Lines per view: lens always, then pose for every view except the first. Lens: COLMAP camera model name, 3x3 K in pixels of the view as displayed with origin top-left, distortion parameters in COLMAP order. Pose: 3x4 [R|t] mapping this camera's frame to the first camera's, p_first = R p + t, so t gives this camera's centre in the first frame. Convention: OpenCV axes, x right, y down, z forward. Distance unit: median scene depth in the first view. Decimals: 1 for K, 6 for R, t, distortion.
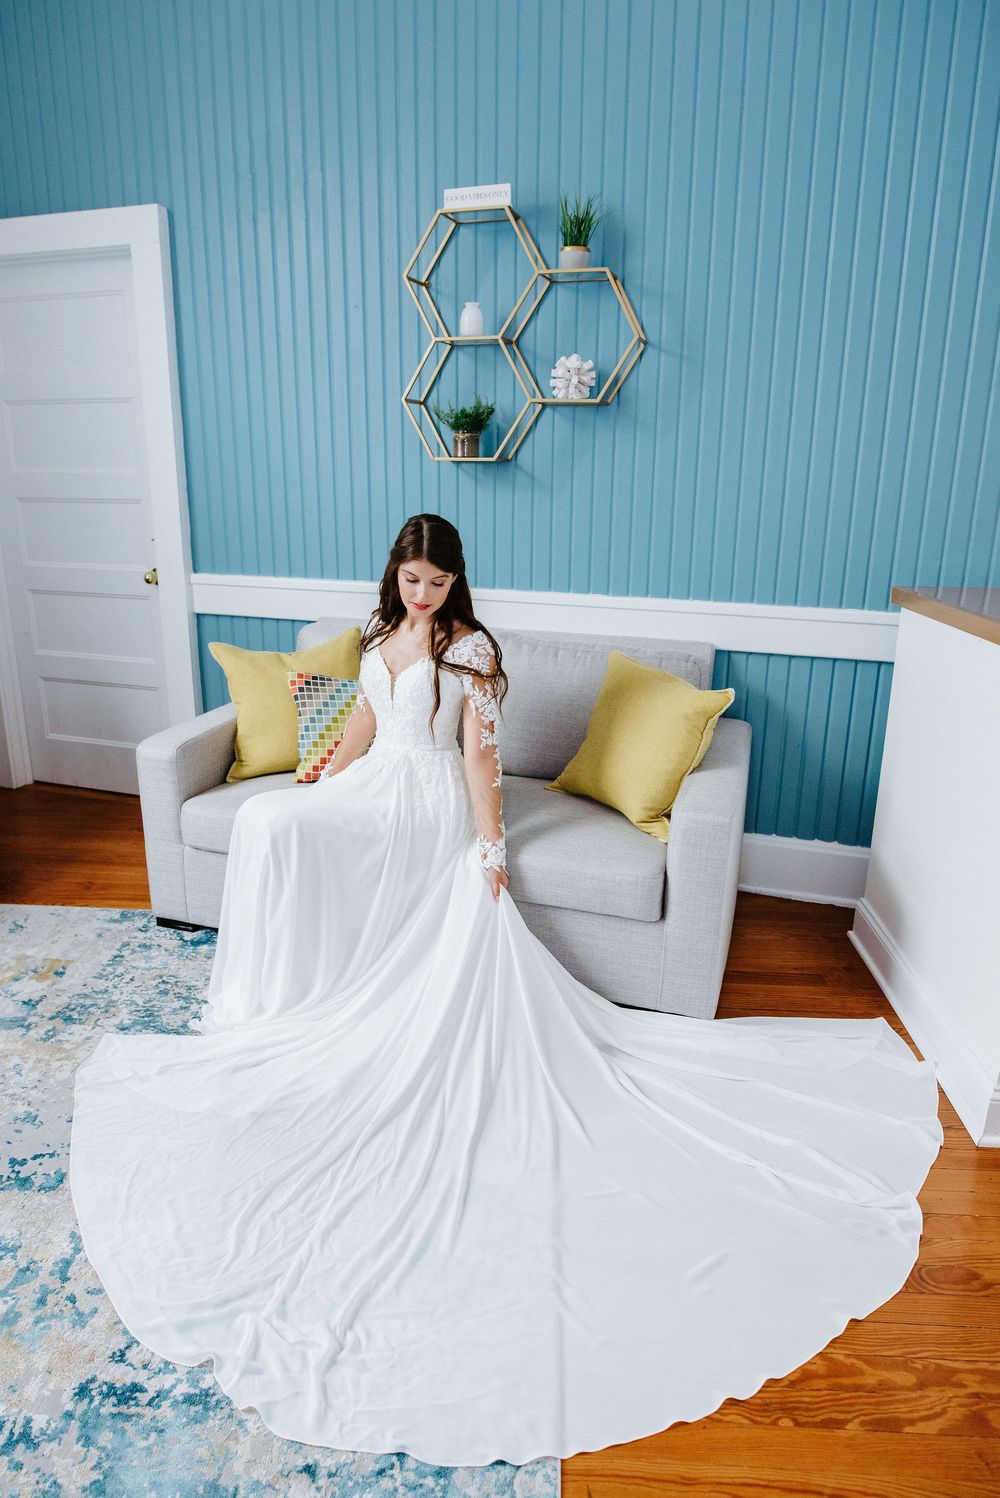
lens RADIAL K [[894.3, 0, 500.7], [0, 894.3, 730.2], [0, 0, 1]] dist [-0.002826, -0.000054]
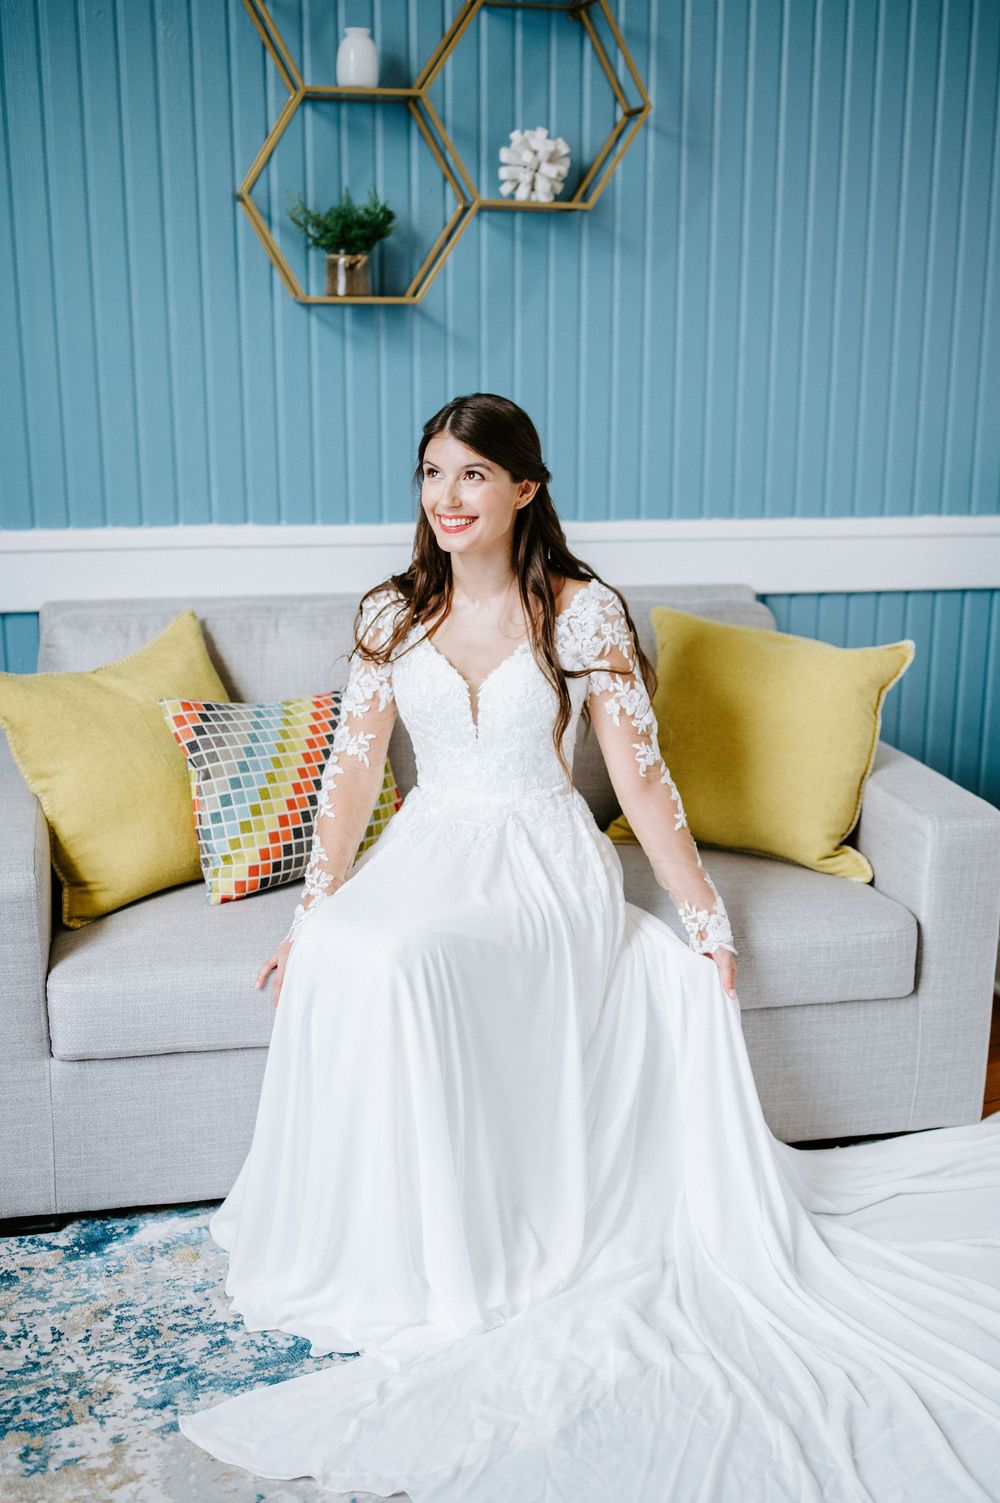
lens RADIAL K [[1731.6, 0, 500.0], [0, 1731.6, 751.5], [0, 0, 1]] dist [0.015052, -0.000373]
pose [[0.861475, -0.130923, 0.490632, -0.583203], [0.136534, 0.990332, 0.024532, -0.034127], [-0.489101, 0.045855, 0.871021, 0.004803]]
